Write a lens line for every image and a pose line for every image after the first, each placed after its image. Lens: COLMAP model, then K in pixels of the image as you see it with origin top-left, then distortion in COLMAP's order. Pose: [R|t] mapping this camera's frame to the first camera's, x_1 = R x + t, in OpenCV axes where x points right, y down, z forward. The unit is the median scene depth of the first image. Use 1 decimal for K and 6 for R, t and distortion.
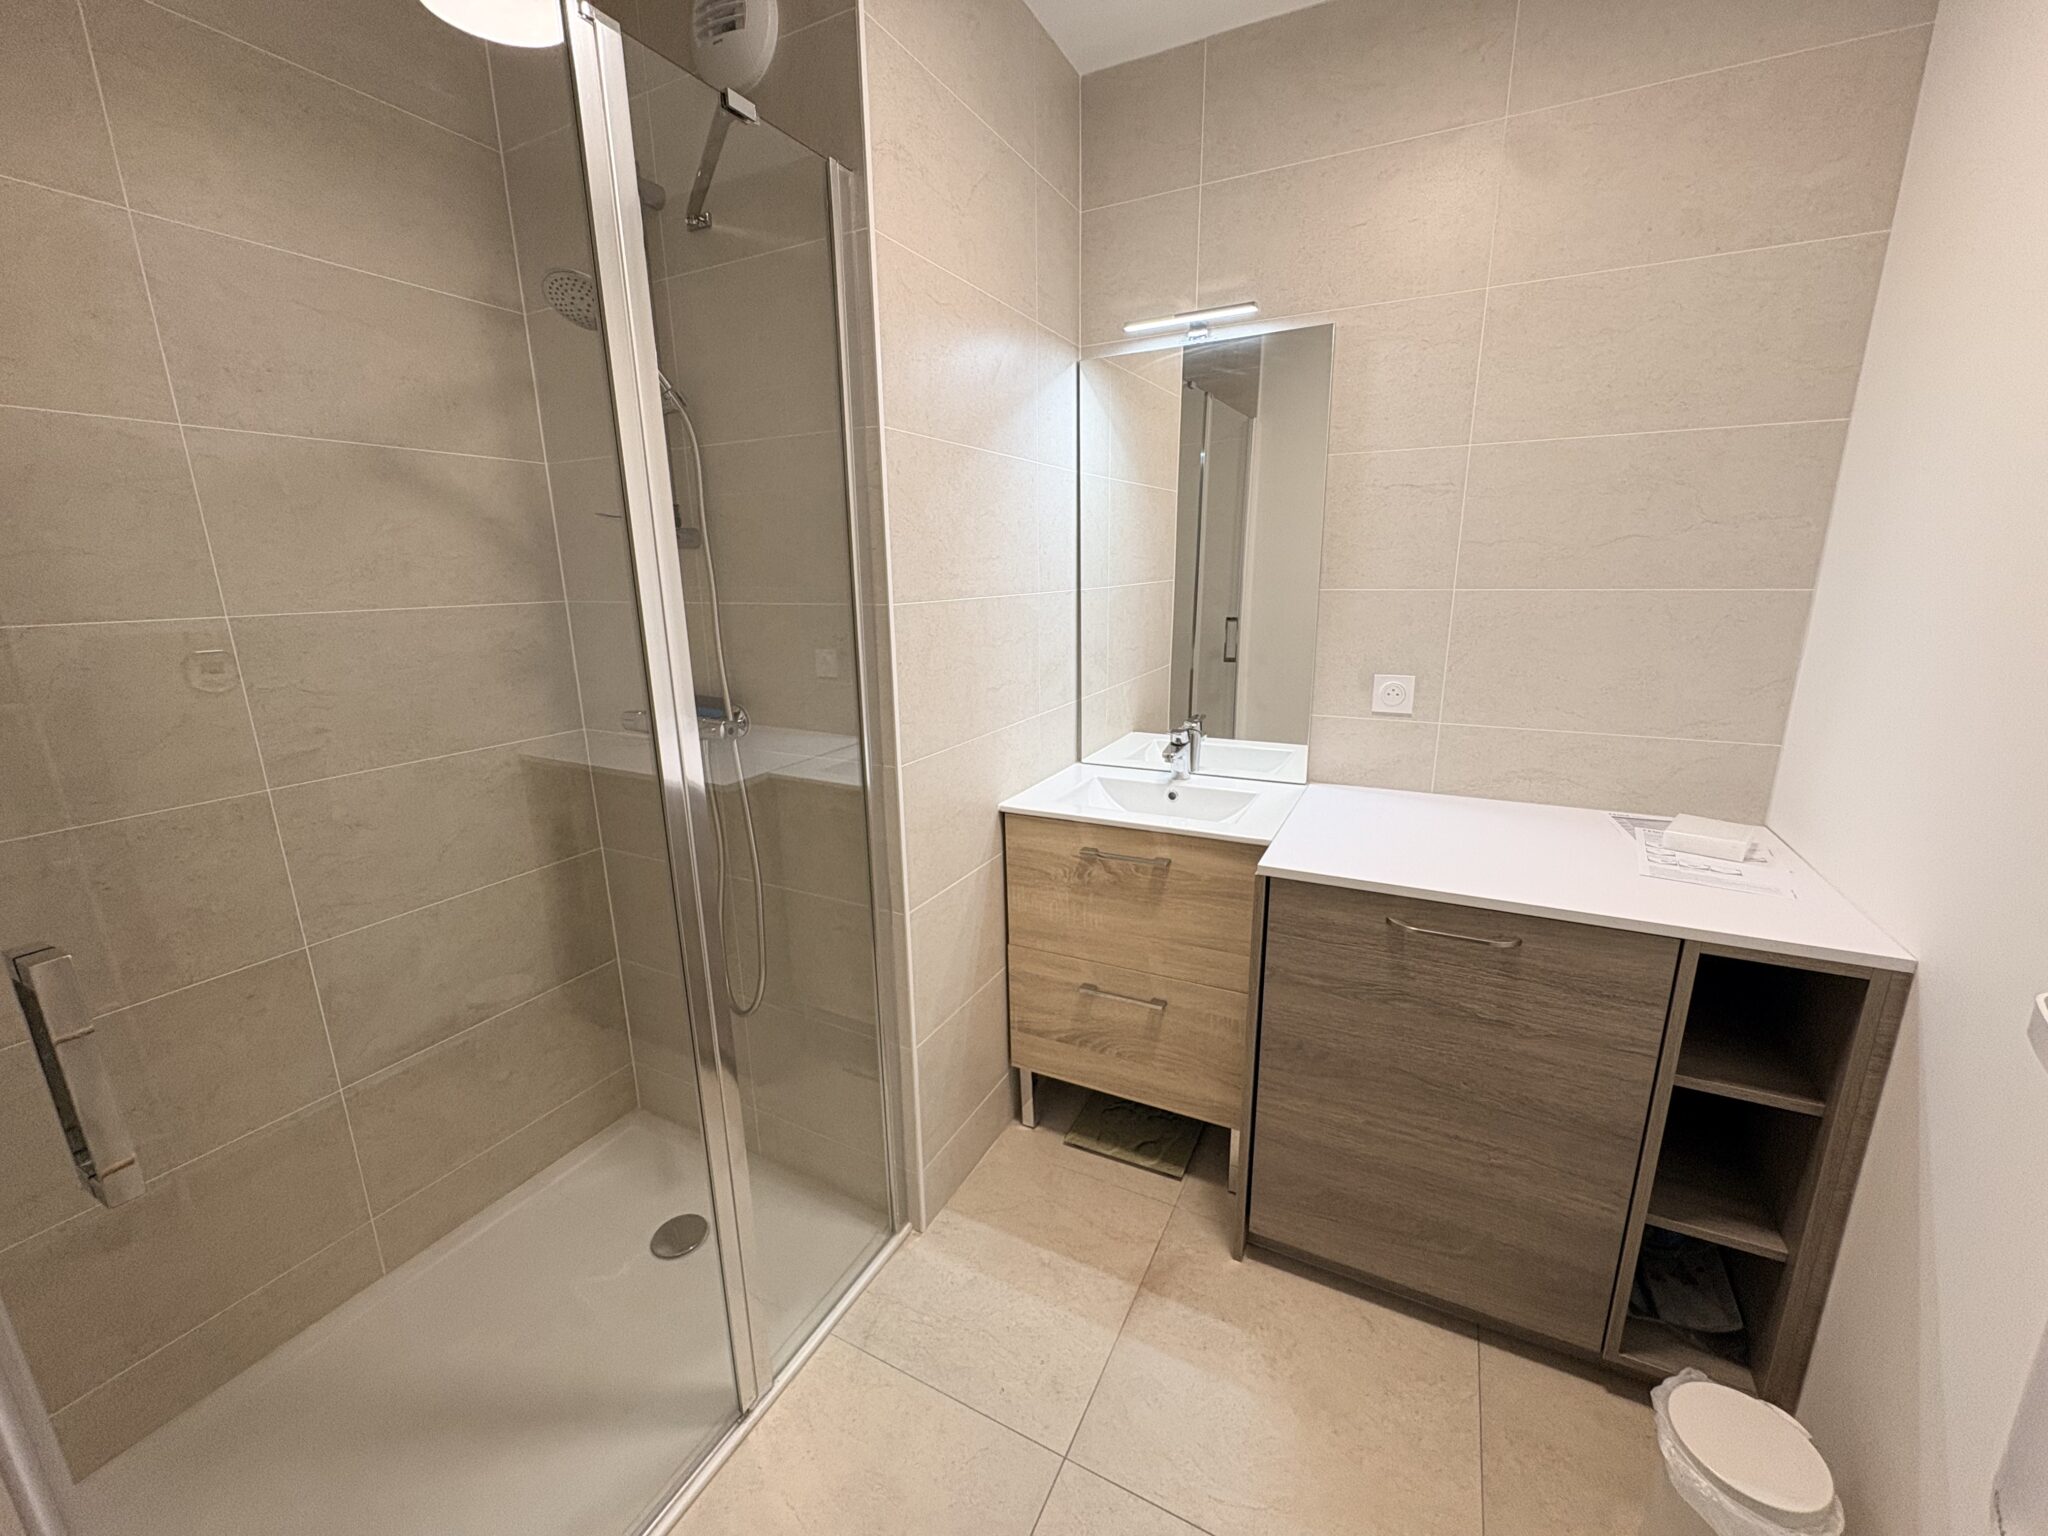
lens RADIAL K [[819.9, 0, 1024.0], [0, 819.9, 768.0], [0, 0, 1]] dist [0.000902, -0.000390]
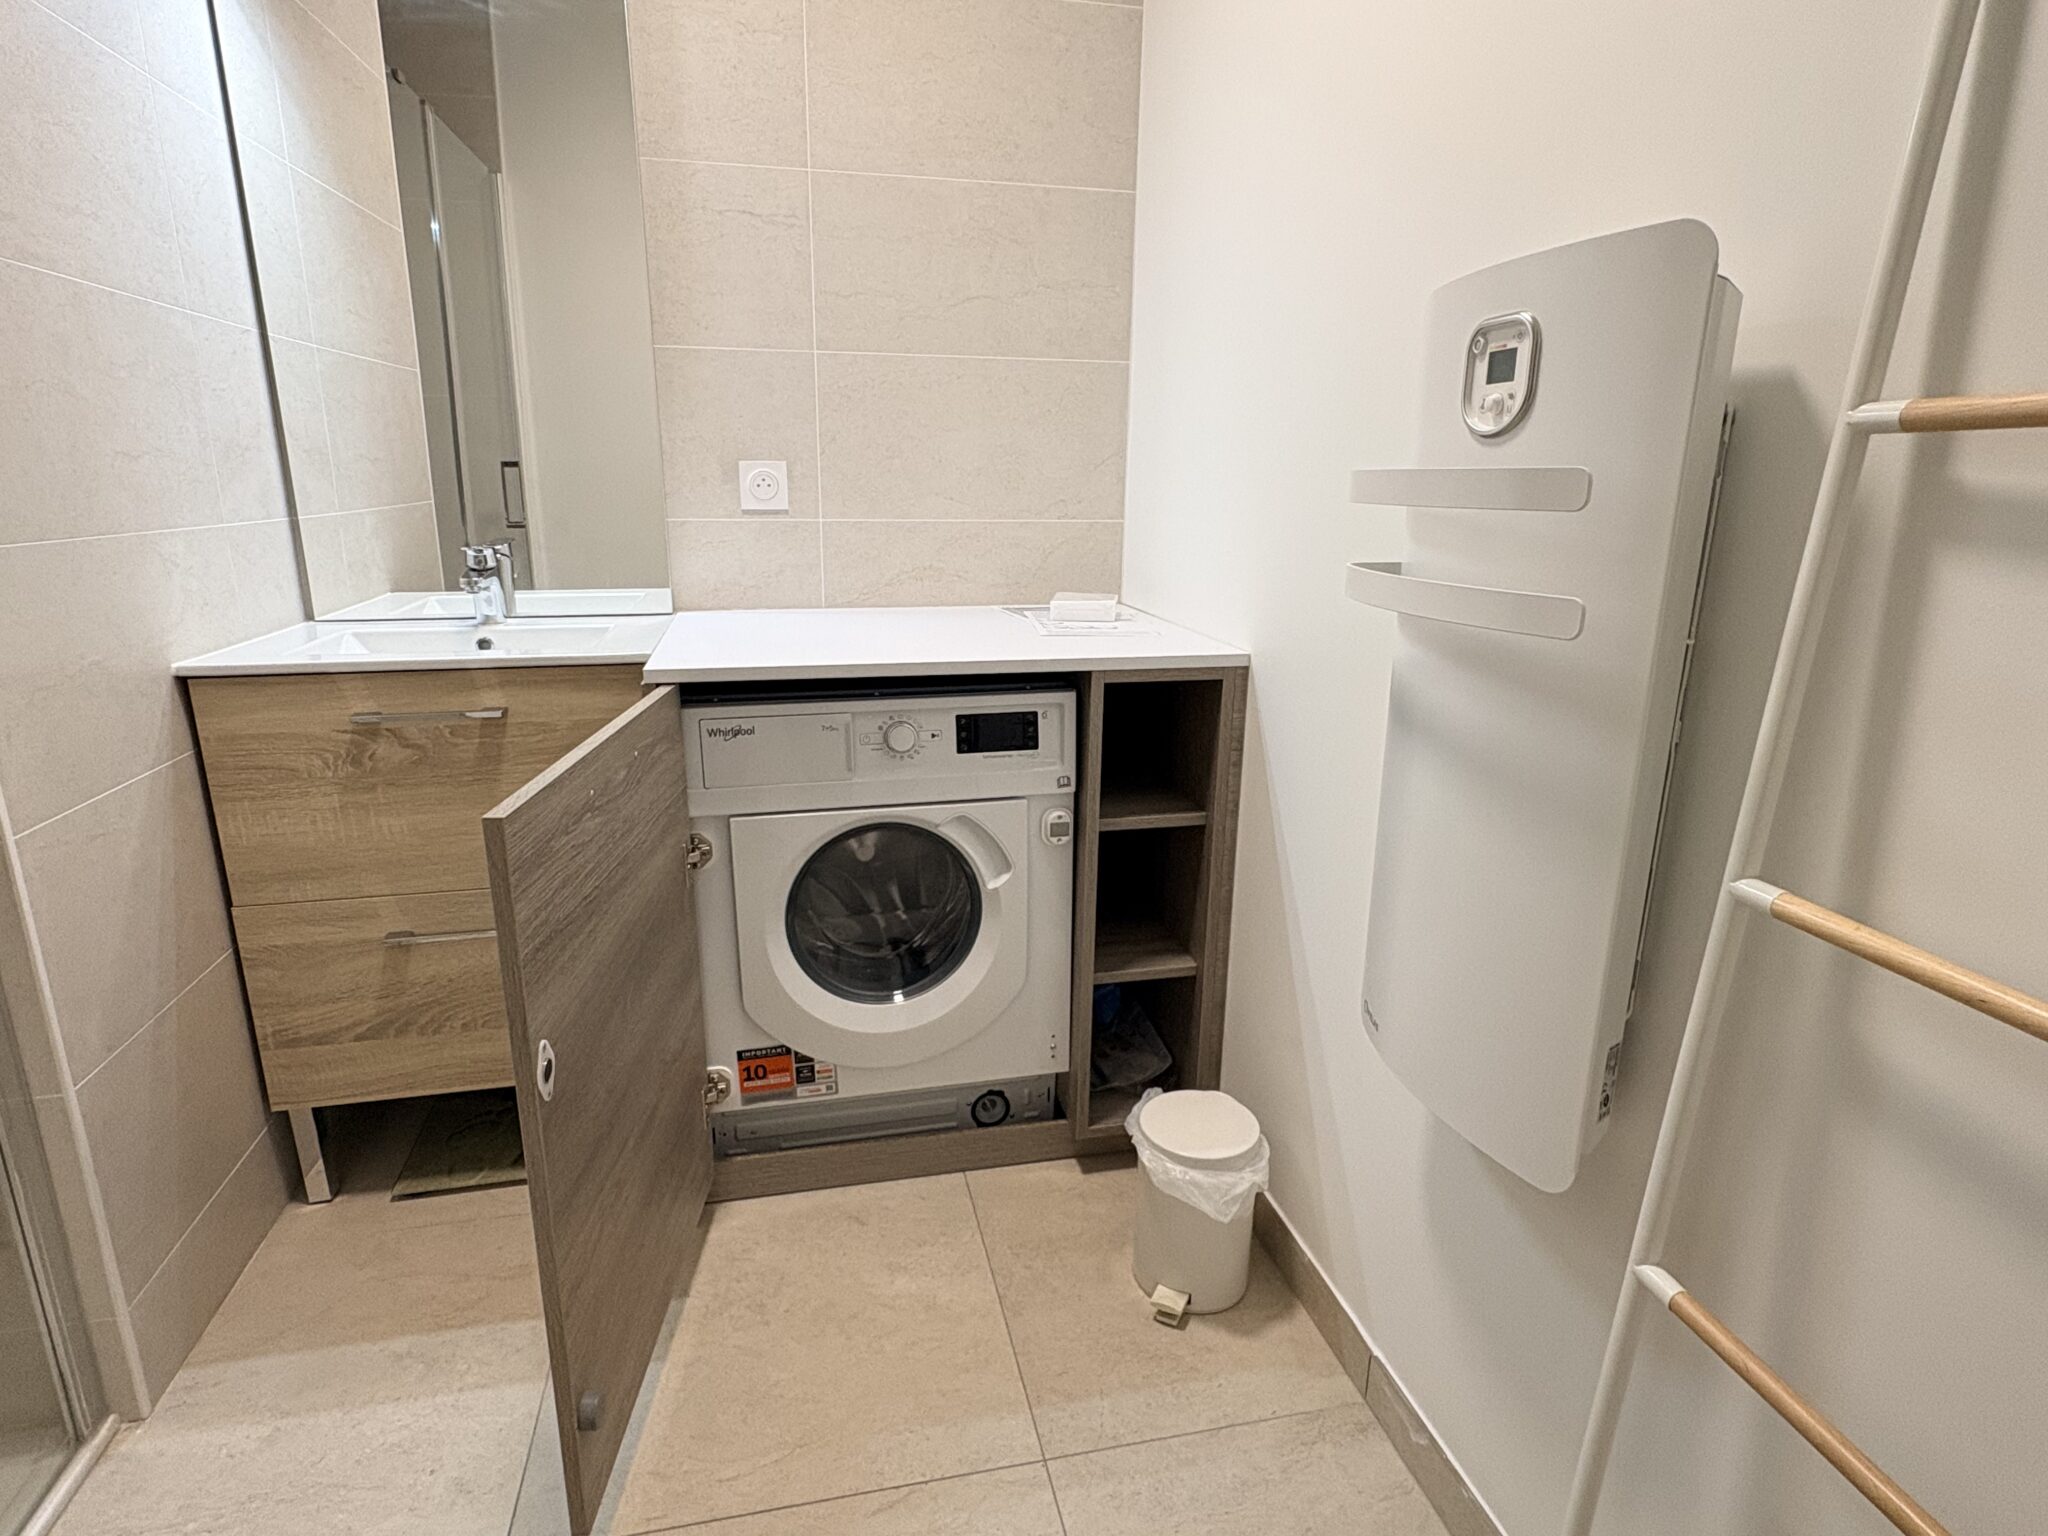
lens RADIAL K [[1094.0, 0, 1024.0], [0, 1094.0, 768.0], [0, 0, 1]] dist [-0.010447, 0.007492]
pose [[0.766815, -0.144751, 0.625333, -0.063401], [0.131199, 0.989018, 0.068053, 0.147815], [-0.628316, 0.029859, 0.777385, 0.021073]]
